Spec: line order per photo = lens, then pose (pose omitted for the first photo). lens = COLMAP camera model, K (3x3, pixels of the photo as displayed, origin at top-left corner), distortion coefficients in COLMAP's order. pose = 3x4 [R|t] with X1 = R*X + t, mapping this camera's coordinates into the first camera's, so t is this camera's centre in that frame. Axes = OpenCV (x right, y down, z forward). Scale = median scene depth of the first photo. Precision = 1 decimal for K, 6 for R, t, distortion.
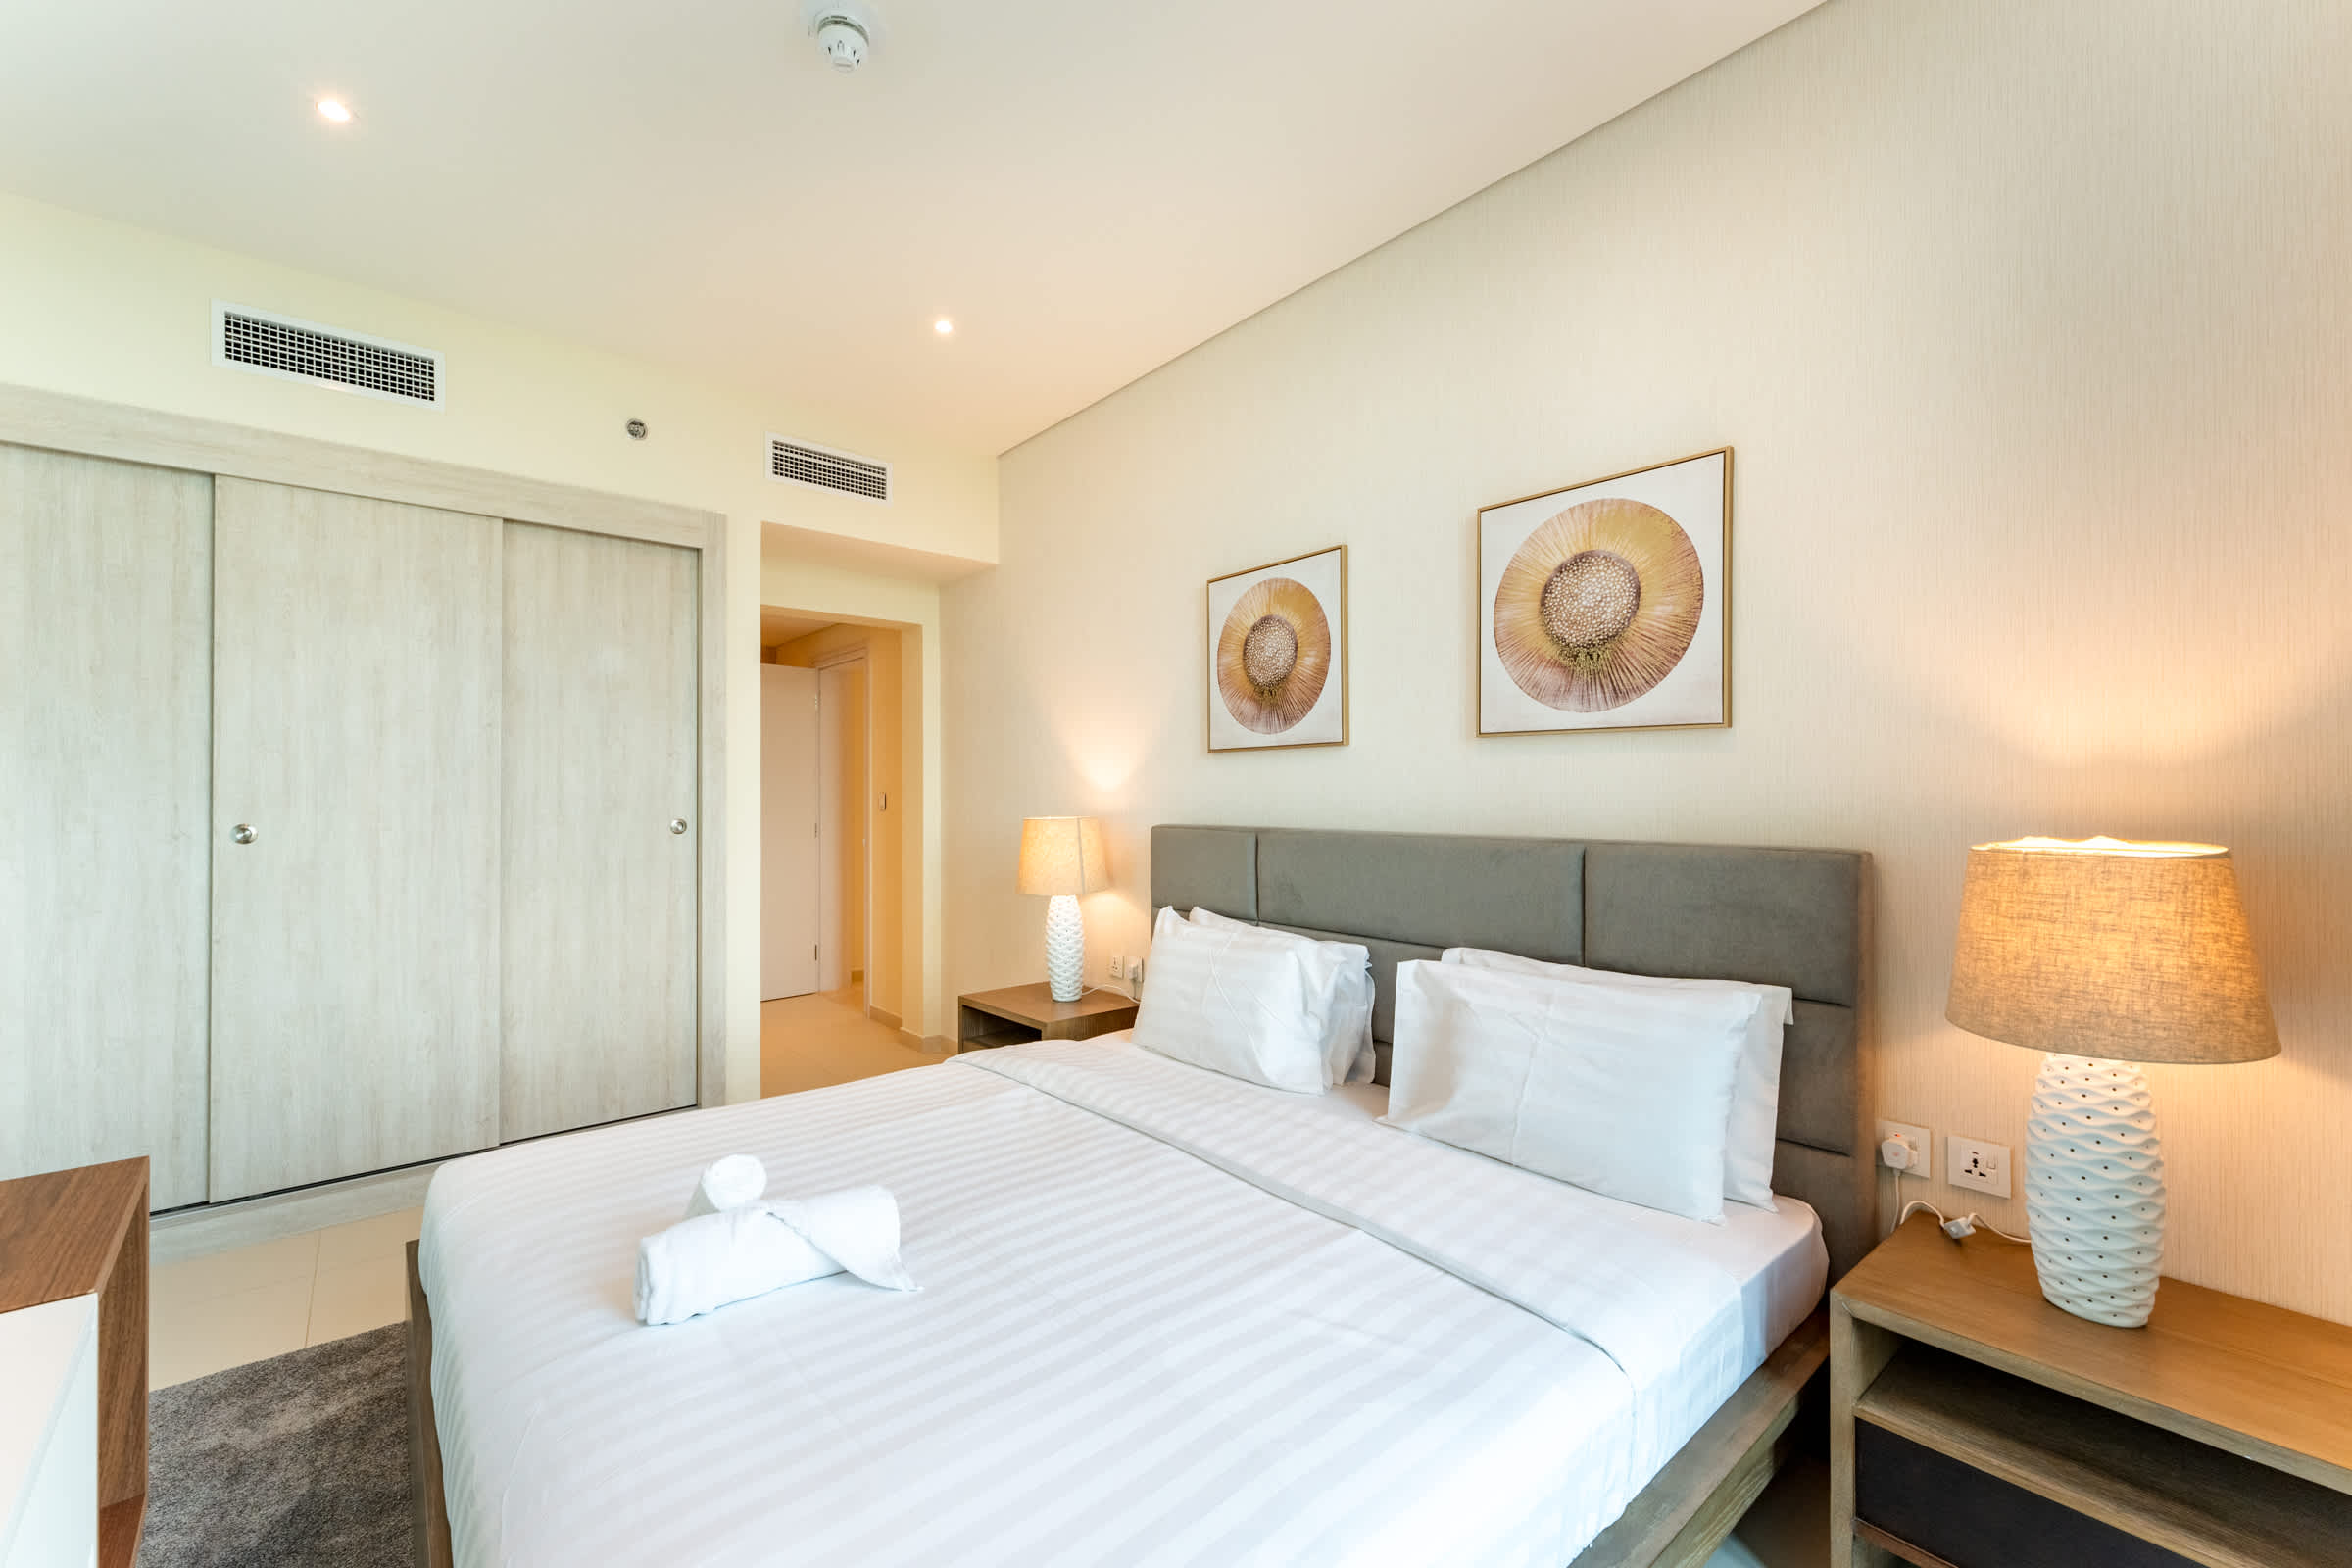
lens RADIAL K [[936.0, 0, 1143.8], [0, 936.0, 787.3], [0, 0, 1]] dist [0.000777, -0.000053]
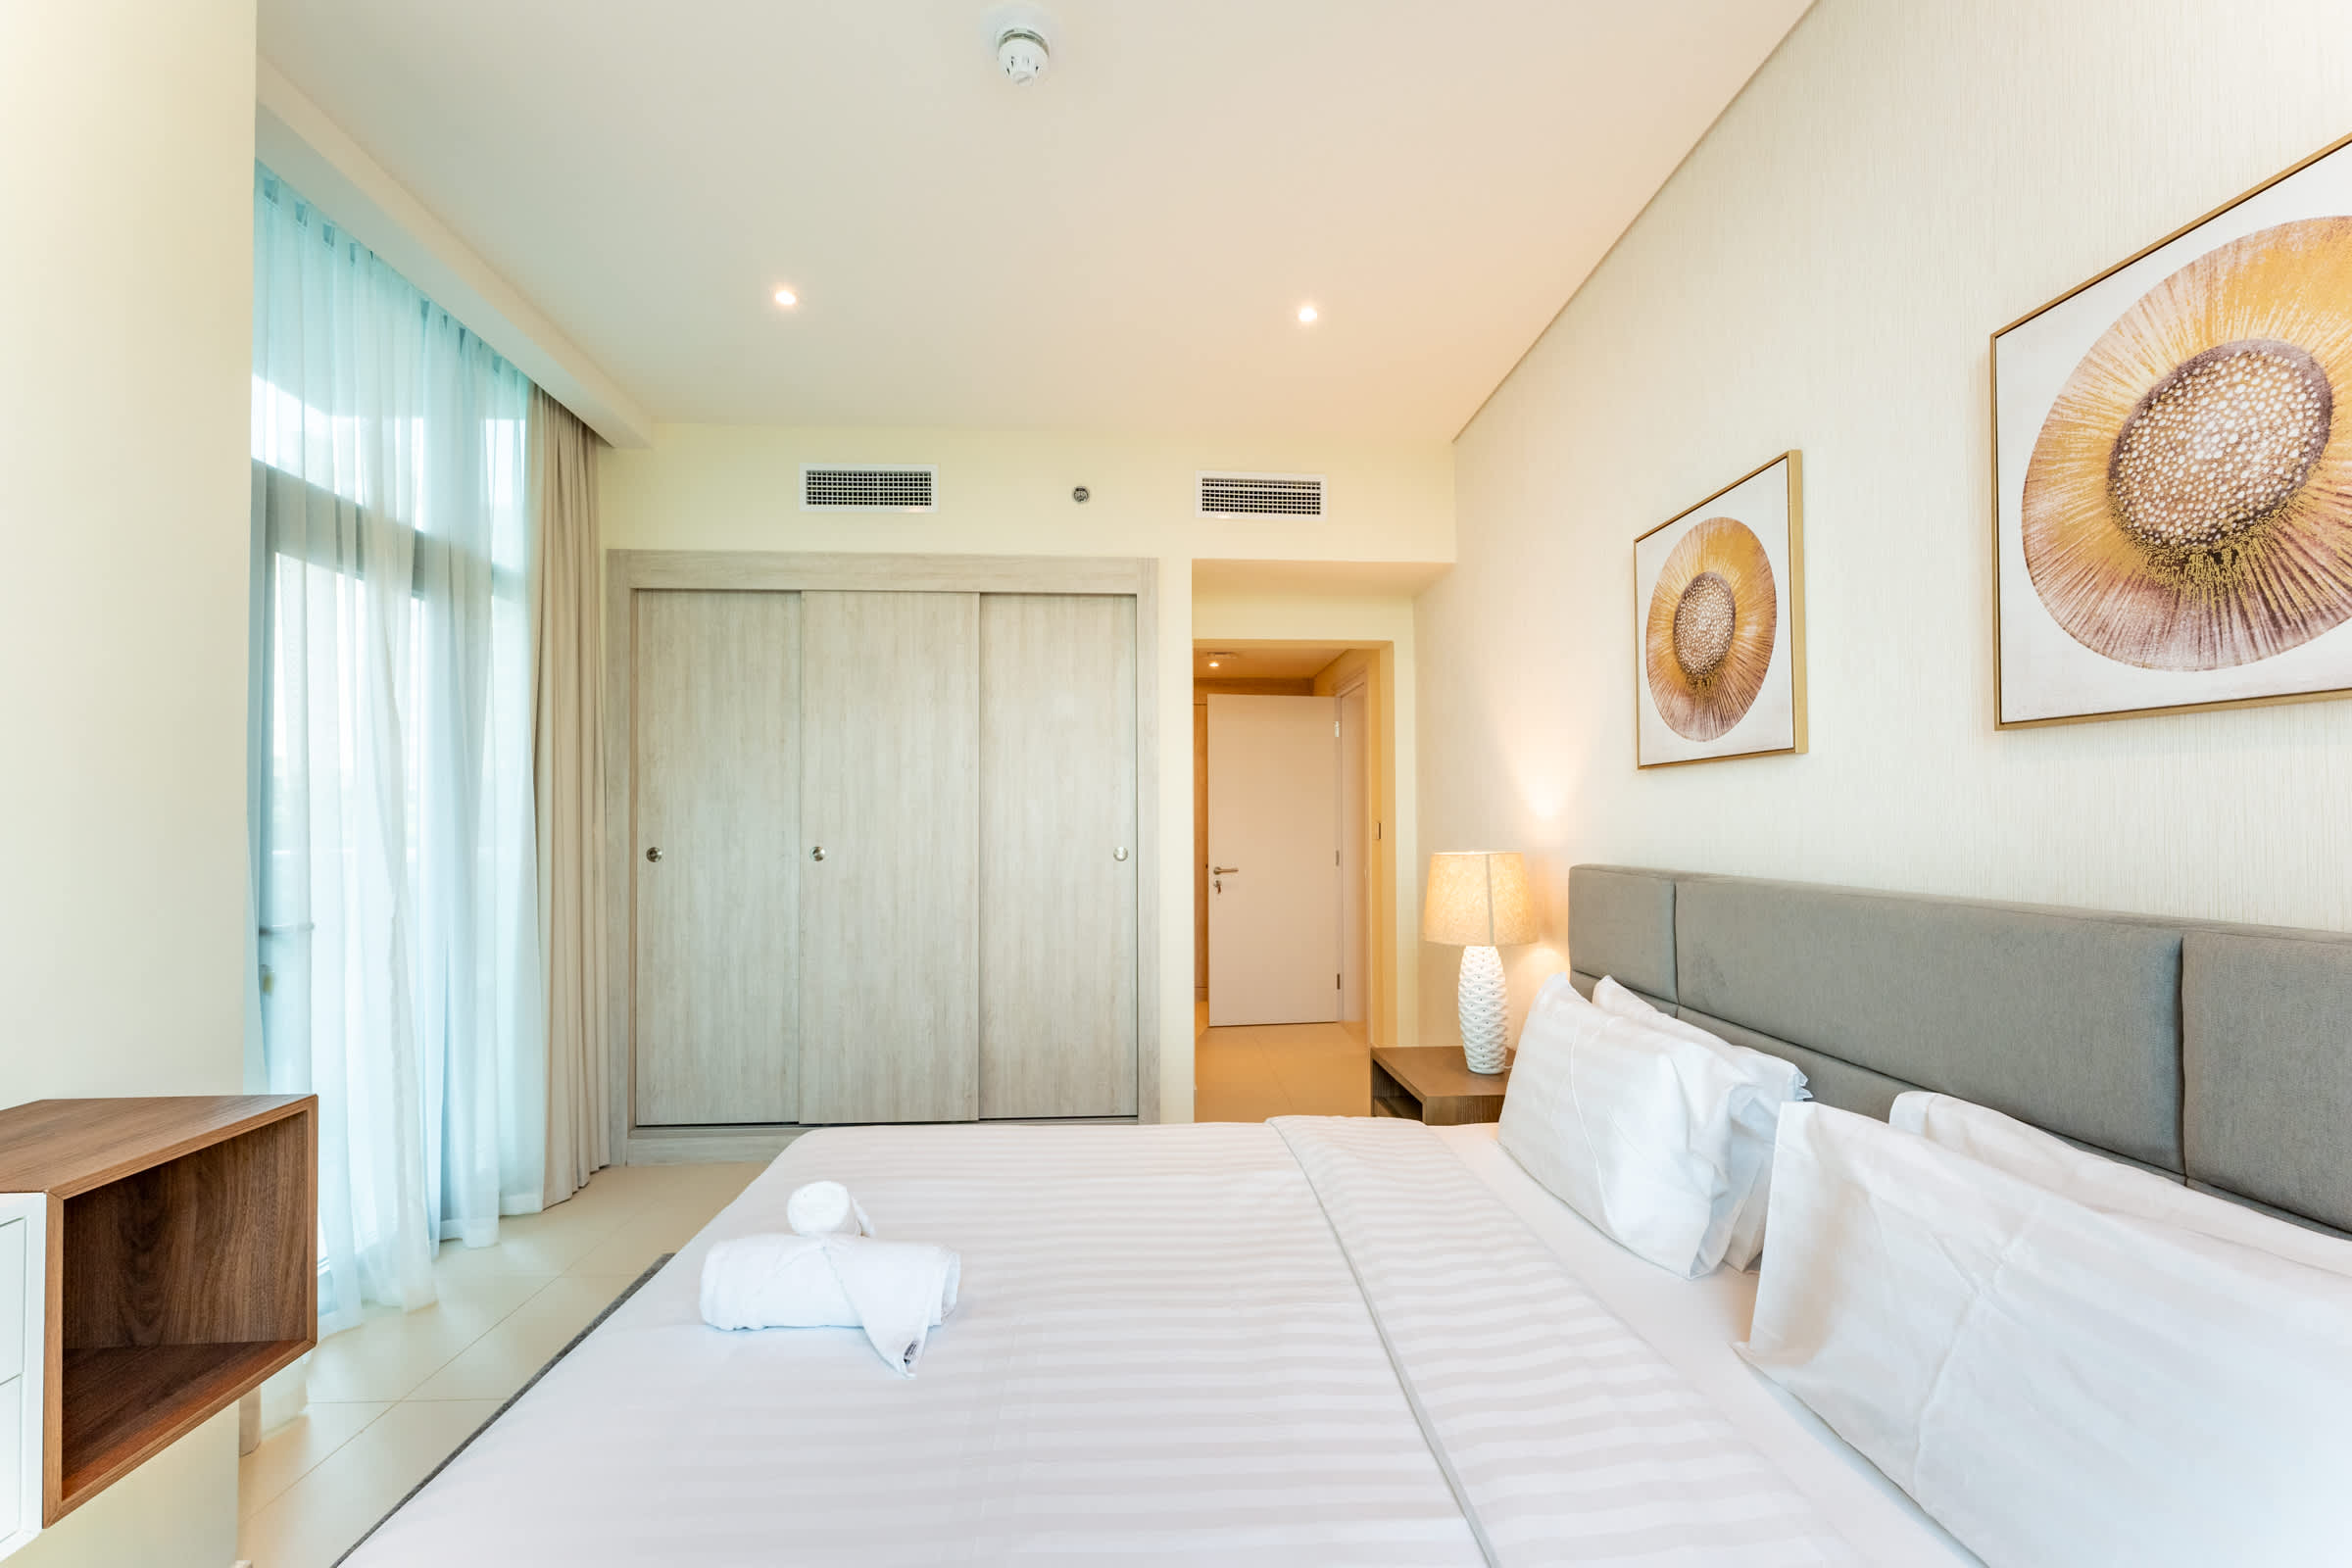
lens RADIAL K [[947.0, 0, 1177.0], [0, 947.0, 804.9], [0, 0, 1]] dist [0.000005, 0.000039]
pose [[0.806872, -0.010431, -0.590634, 0.244461], [0.005457, 0.999933, -0.010204, -0.003533], [0.590701, 0.005010, 0.806875, 0.193872]]
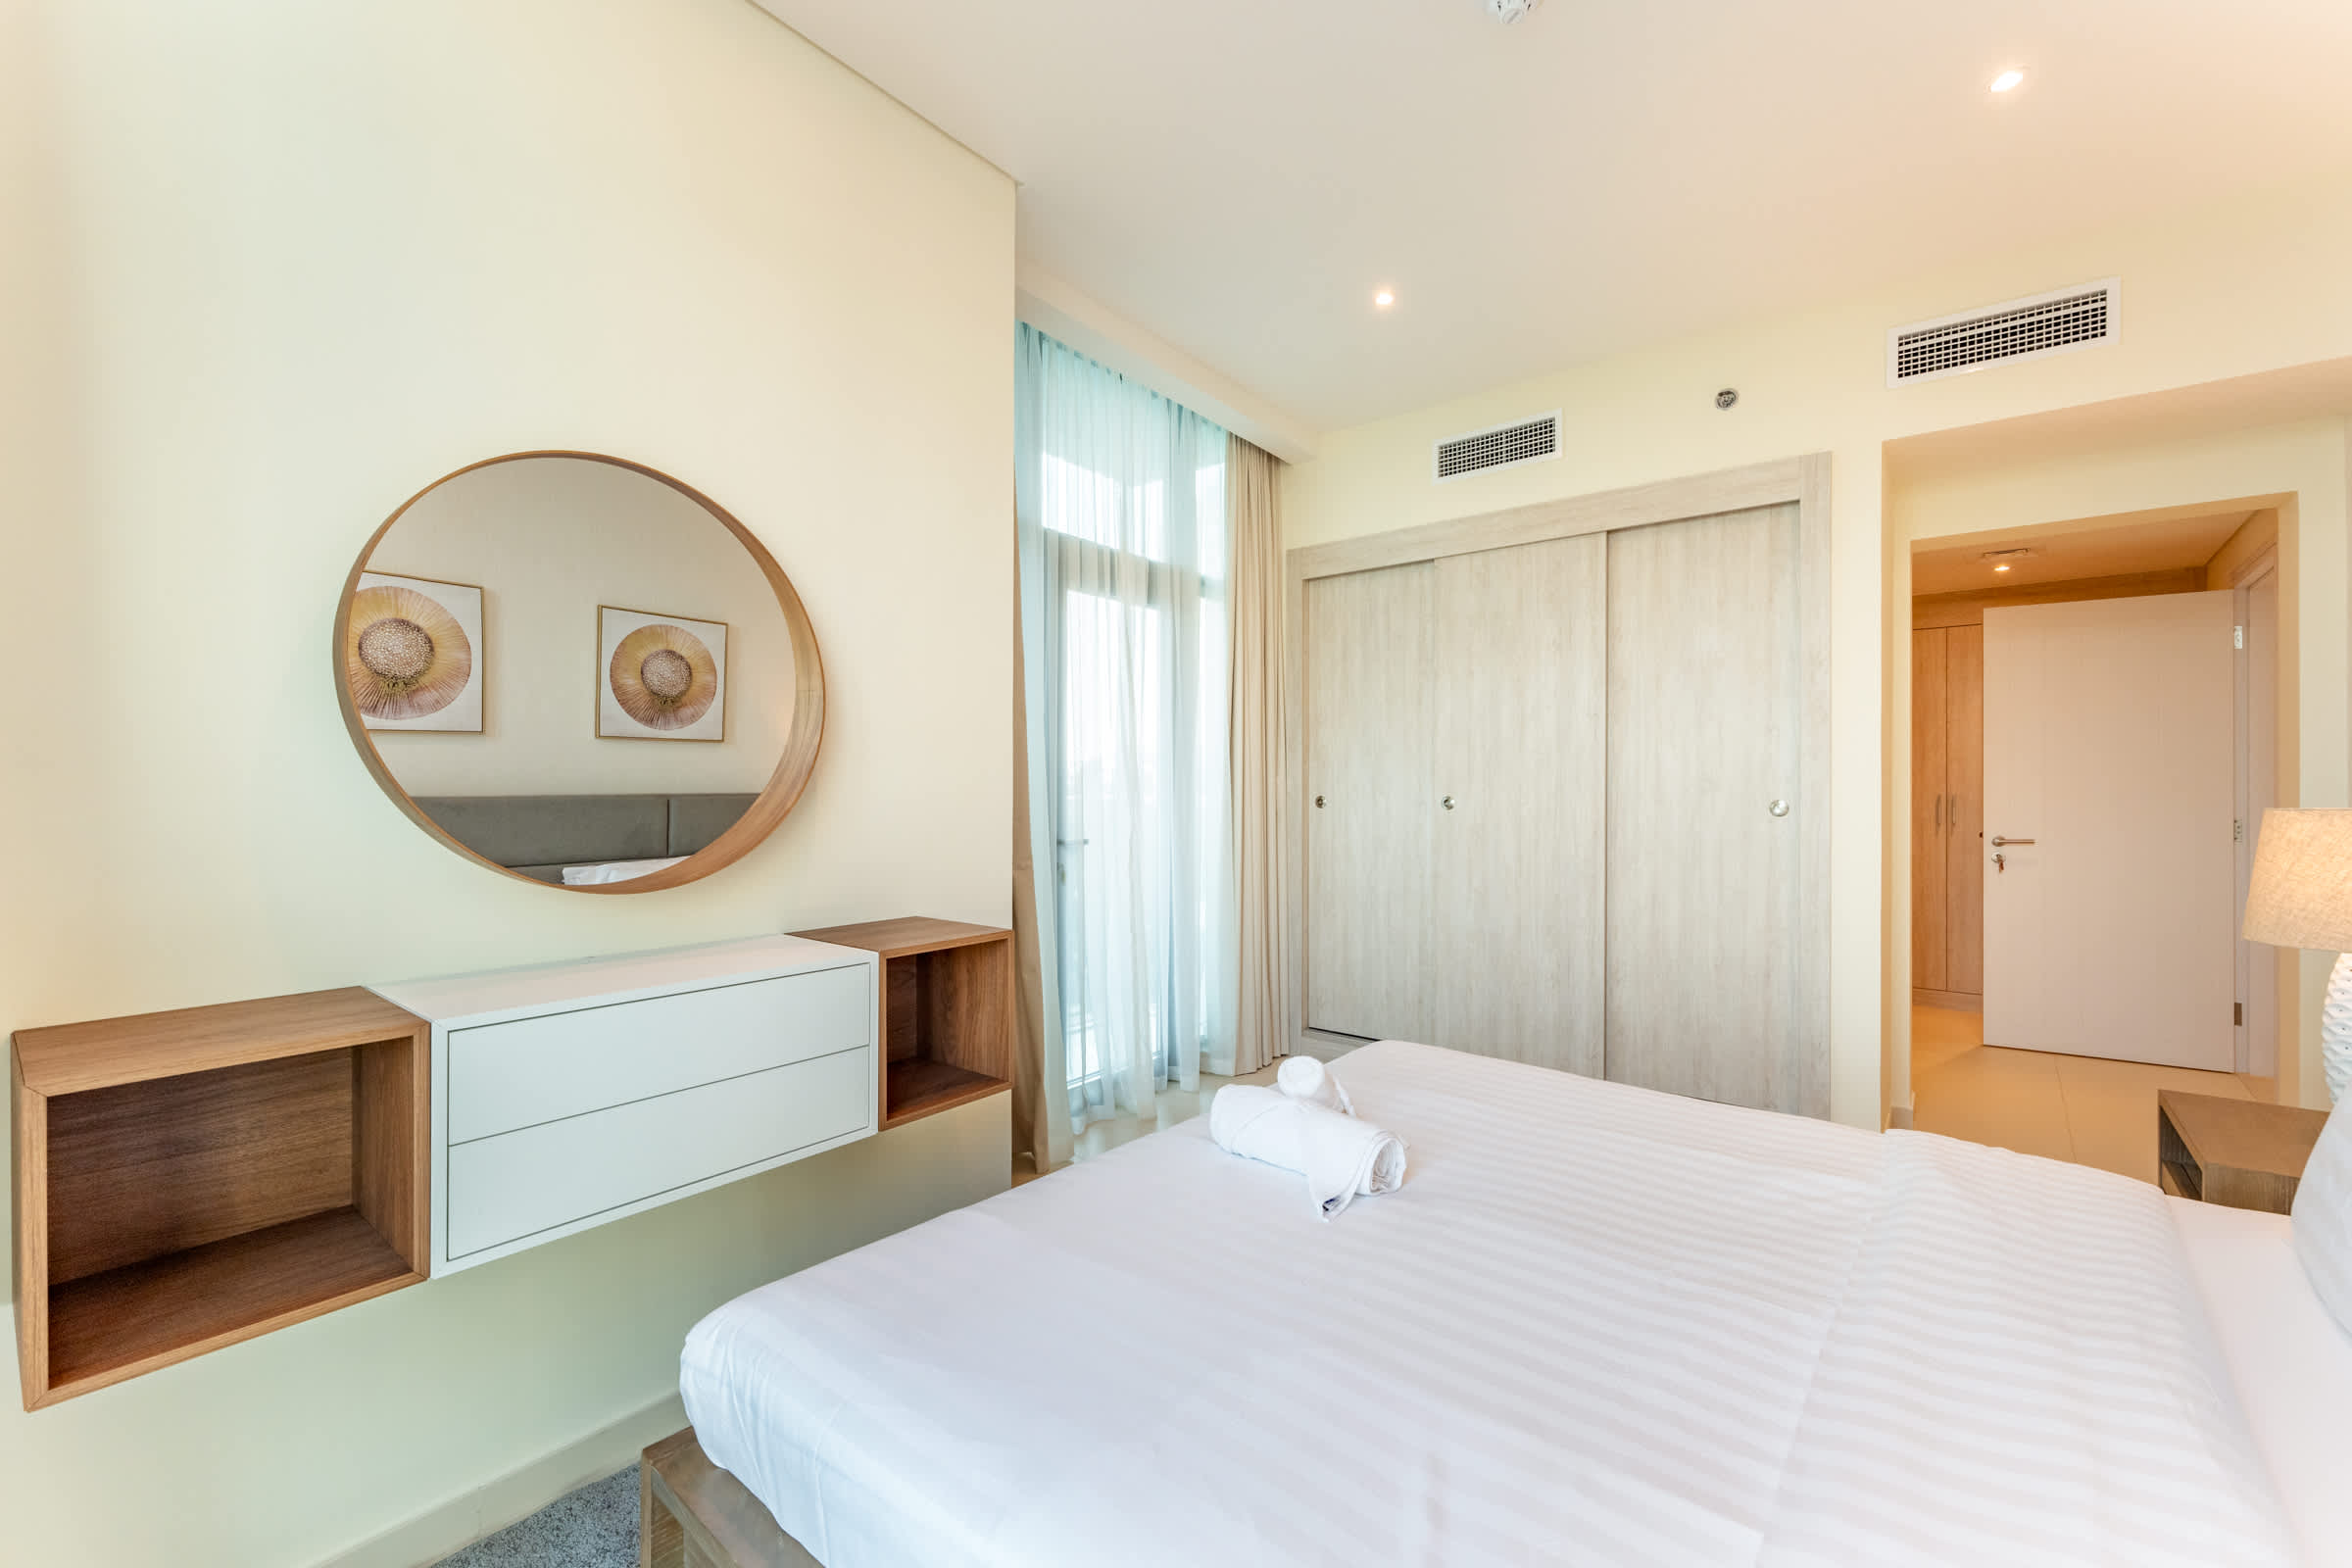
lens RADIAL K [[962.5, 0, 1197.3], [0, 962.5, 780.5], [0, 0, 1]] dist [-0.000912, -0.000019]
pose [[0.200752, -0.006888, -0.979618, 0.382775], [0.006984, 0.999960, -0.005600, 0.019051], [0.979617, -0.005718, 0.200792, 0.304229]]
